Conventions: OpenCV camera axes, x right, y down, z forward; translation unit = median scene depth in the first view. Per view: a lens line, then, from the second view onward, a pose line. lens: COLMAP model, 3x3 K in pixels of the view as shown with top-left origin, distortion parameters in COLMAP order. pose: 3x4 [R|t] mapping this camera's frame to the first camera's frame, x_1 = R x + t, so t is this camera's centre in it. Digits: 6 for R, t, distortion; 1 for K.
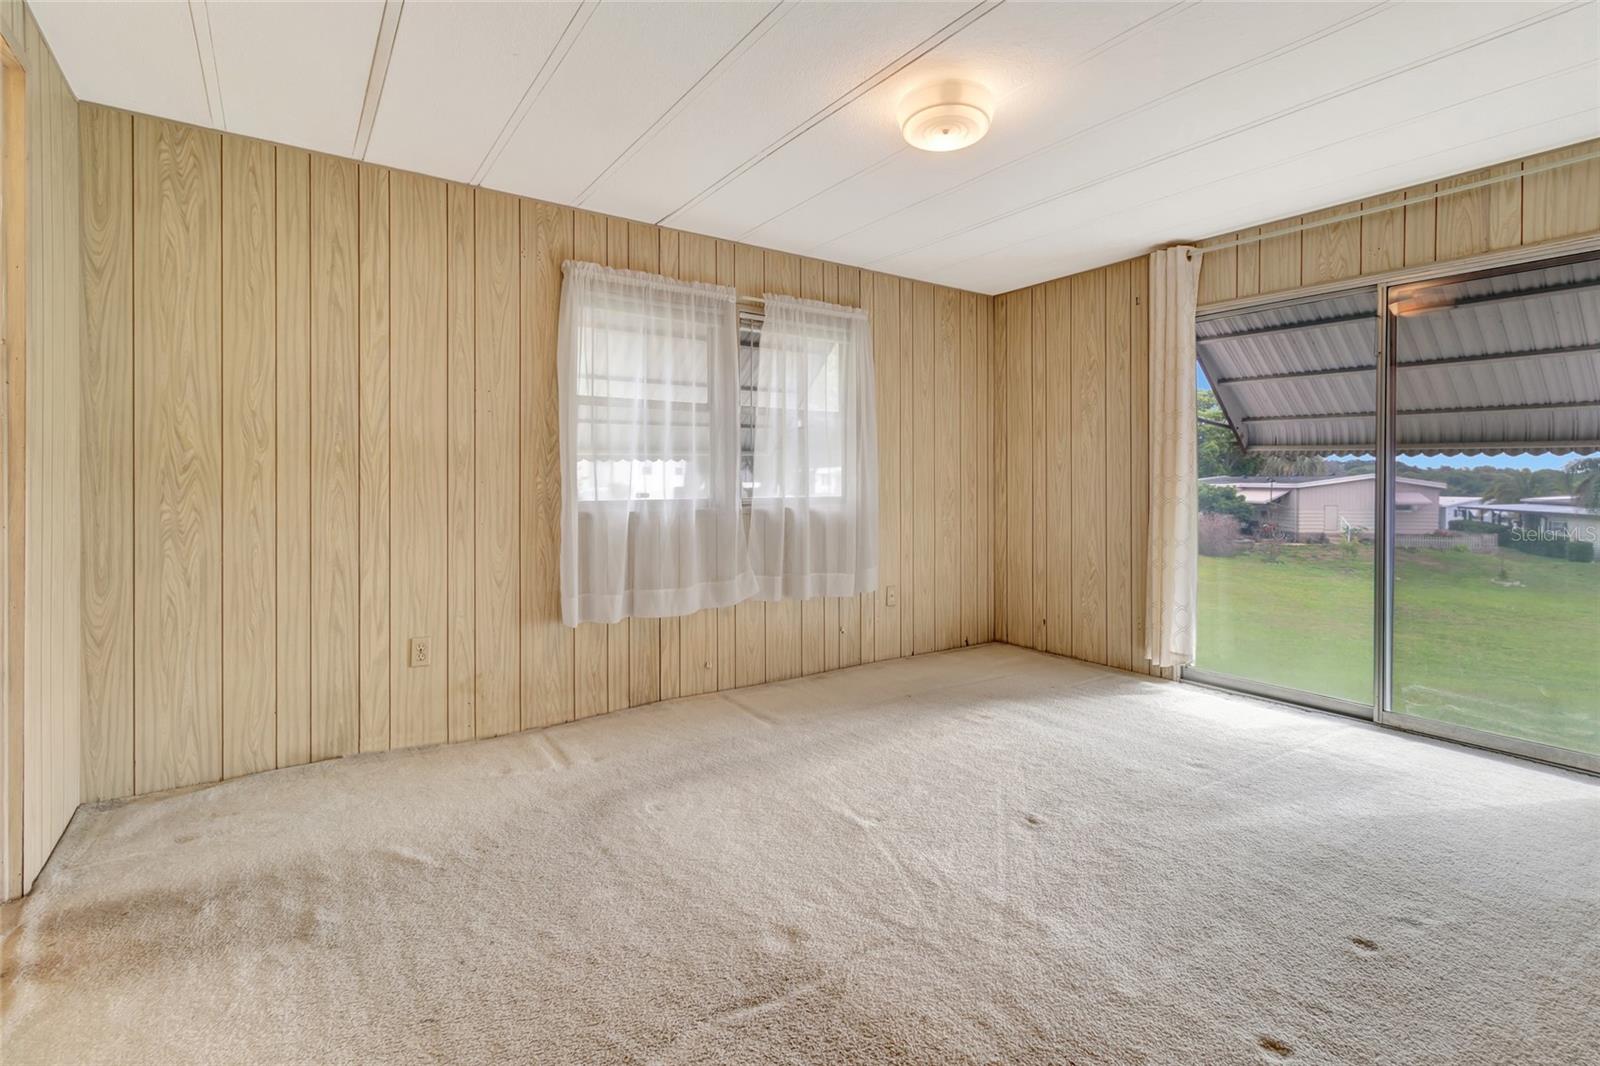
lens RADIAL K [[749.0, 0, 807.6], [0, 749.0, 480.7], [0, 0, 1]] dist [0.003849, 0.000602]
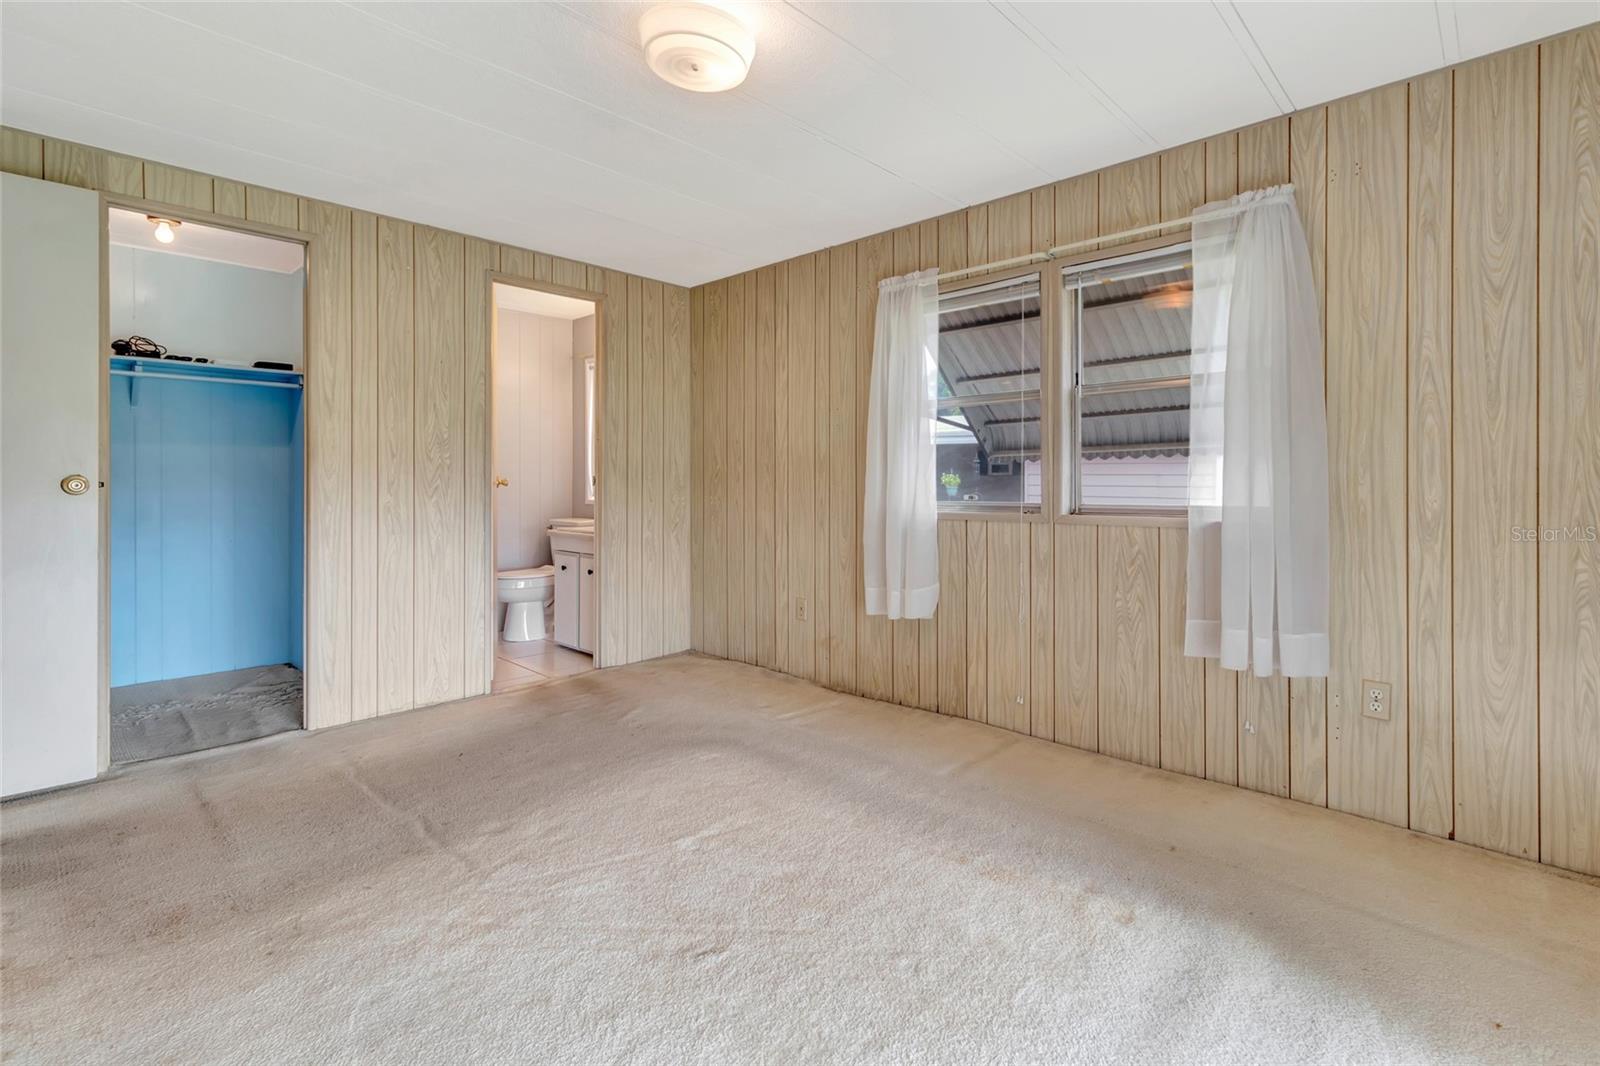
lens RADIAL K [[749.0, 0, 822.8], [0, 749.0, 486.0], [0, 0, 1]] dist [0.003849, 0.000602]
pose [[0.203988, 0.005833, -0.978956, 0.866604], [0.004680, 0.999965, 0.006934, -0.003312], [0.978962, -0.005996, 0.203954, 0.811260]]
